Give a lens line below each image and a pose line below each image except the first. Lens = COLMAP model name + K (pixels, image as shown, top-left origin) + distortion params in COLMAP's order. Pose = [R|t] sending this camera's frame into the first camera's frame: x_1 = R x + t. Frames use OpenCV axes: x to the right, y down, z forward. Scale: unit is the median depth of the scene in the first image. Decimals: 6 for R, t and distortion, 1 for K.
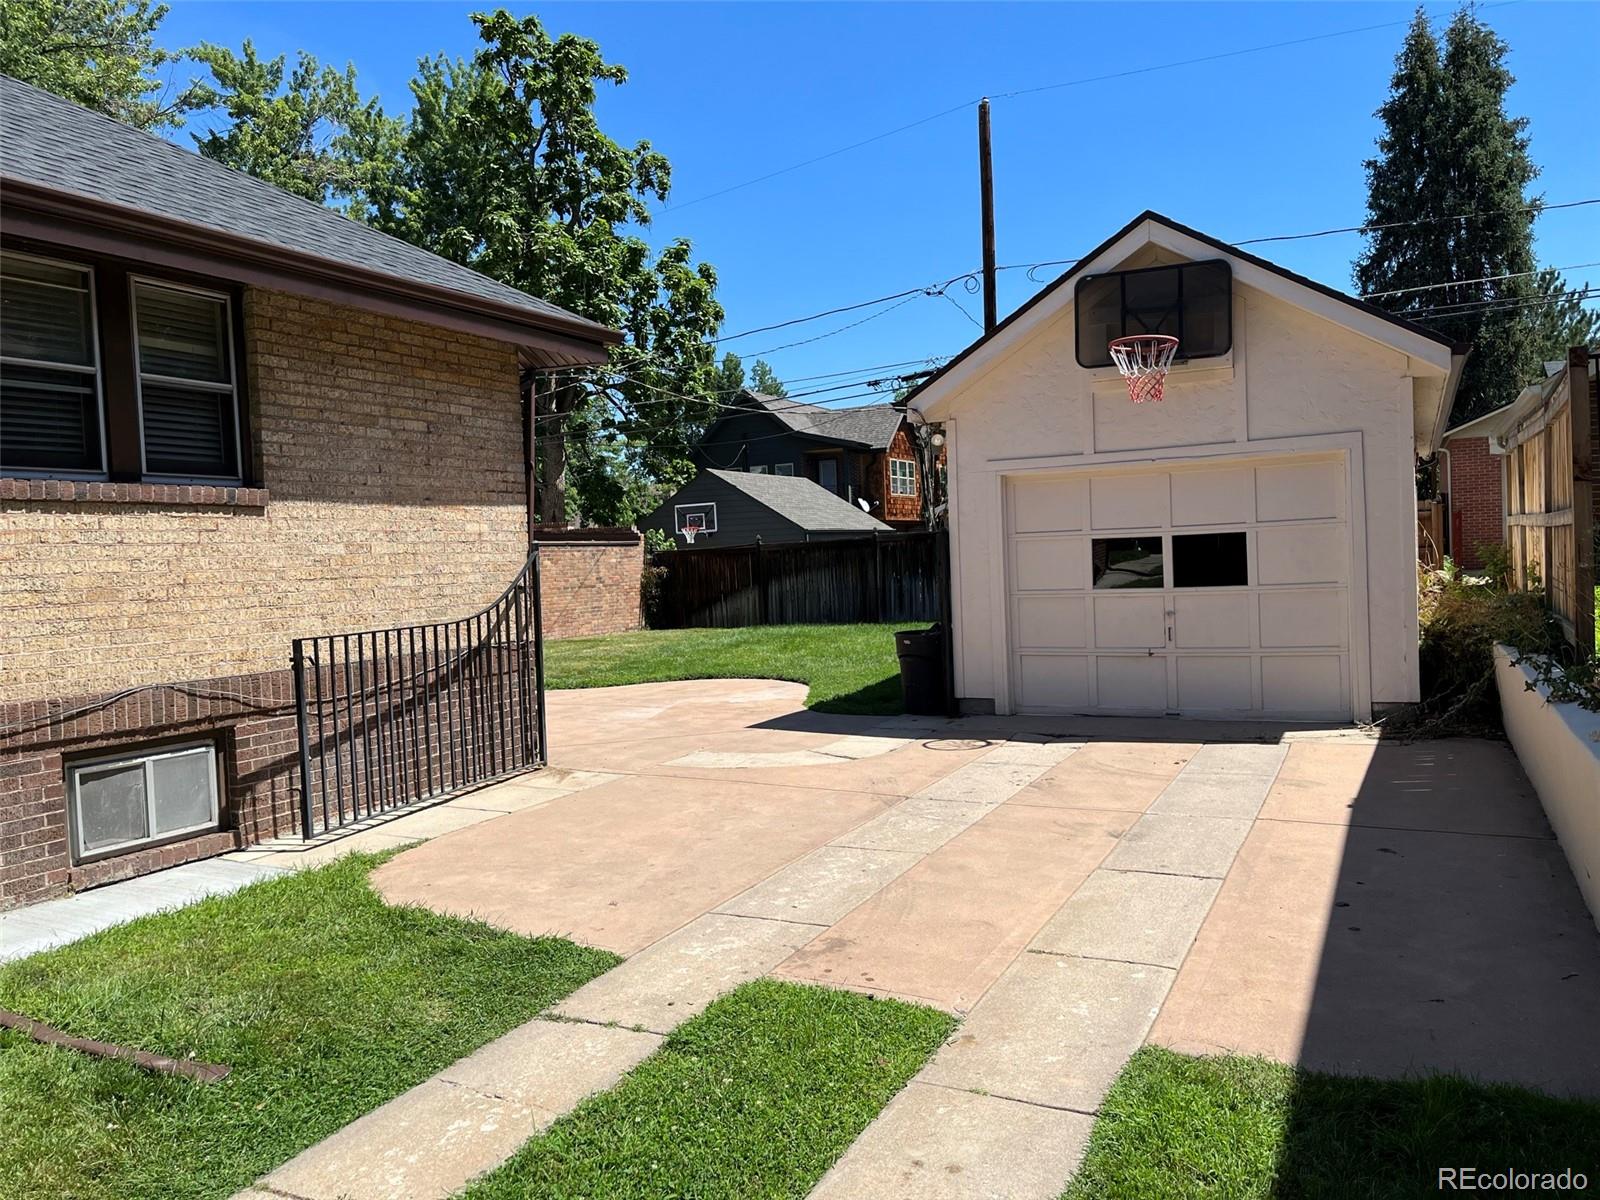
lens RADIAL K [[1215.5, 0, 791.9], [0, 1215.5, 601.2], [0, 0, 1]] dist [0.071149, -0.086787]
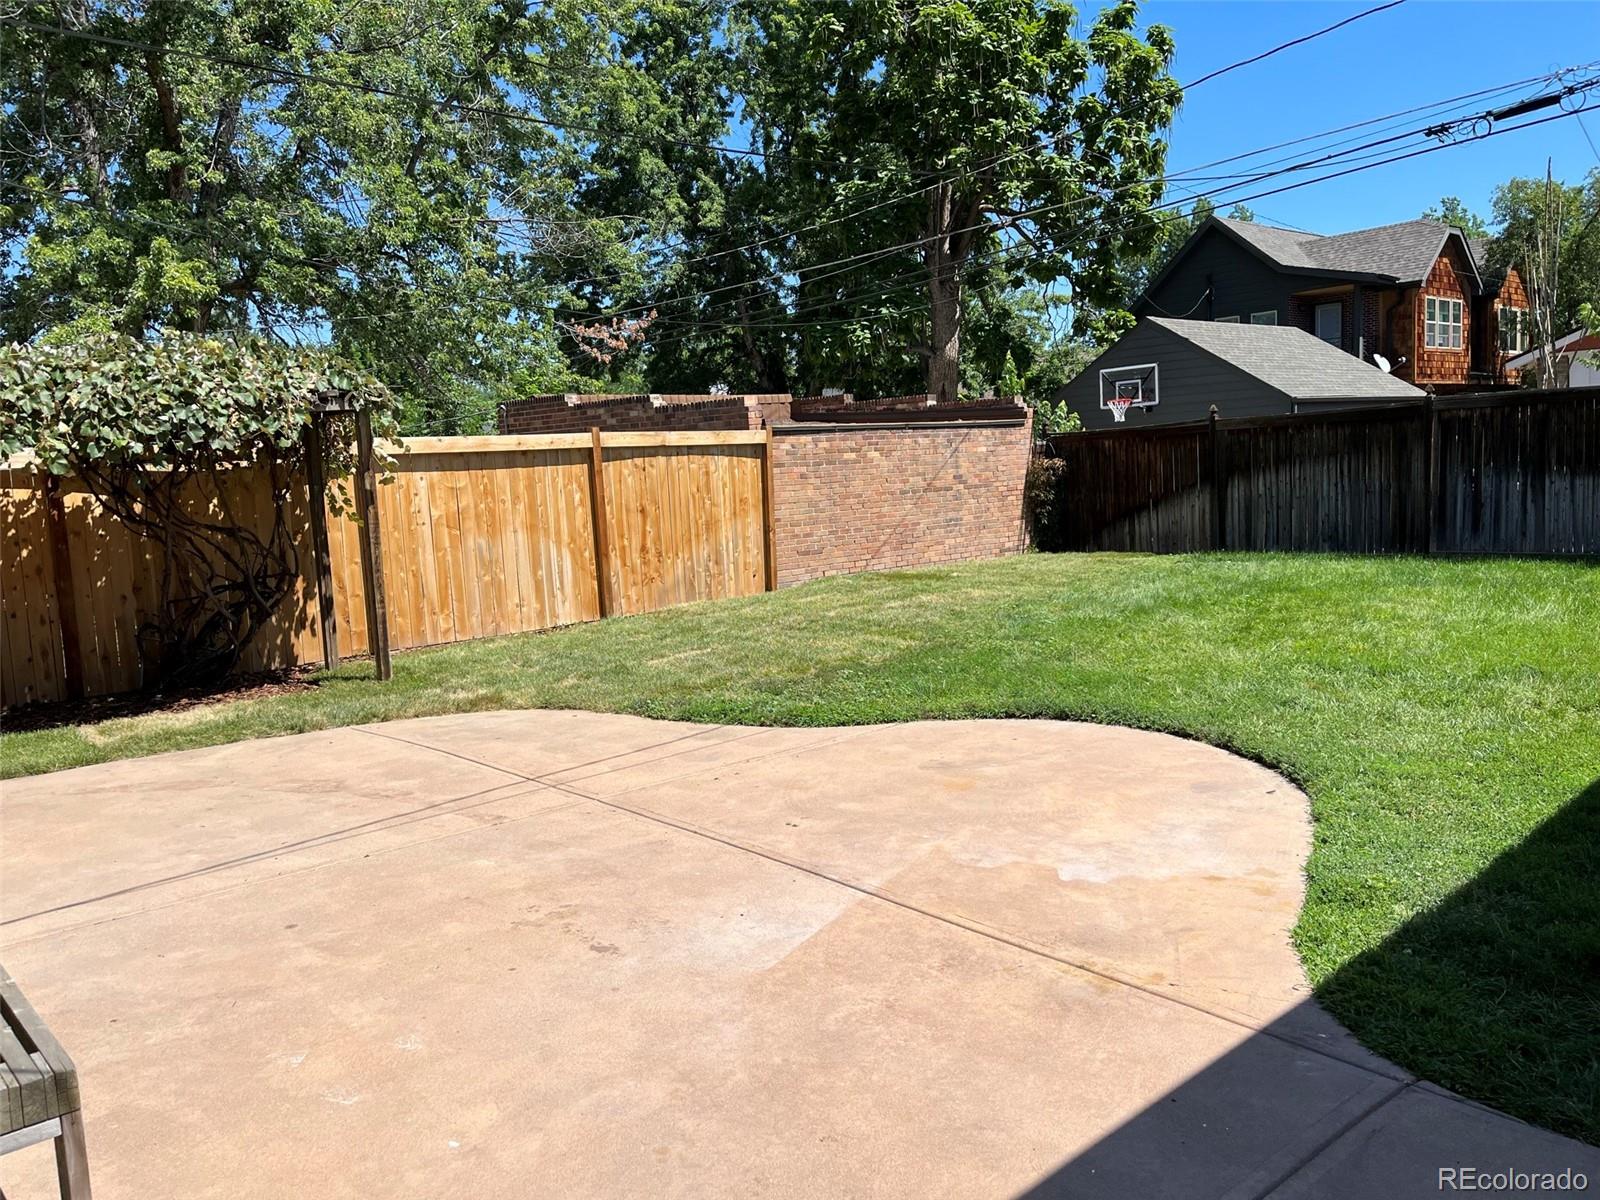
lens RADIAL K [[1215.5, 0, 788.0], [0, 1215.5, 599.4], [0, 0, 1]] dist [0.071149, -0.086787]
pose [[0.931731, 0.035126, -0.361447, 0.000019], [-0.001296, 0.995626, 0.093416, -0.009516], [0.363147, -0.086570, 0.927701, 0.231769]]
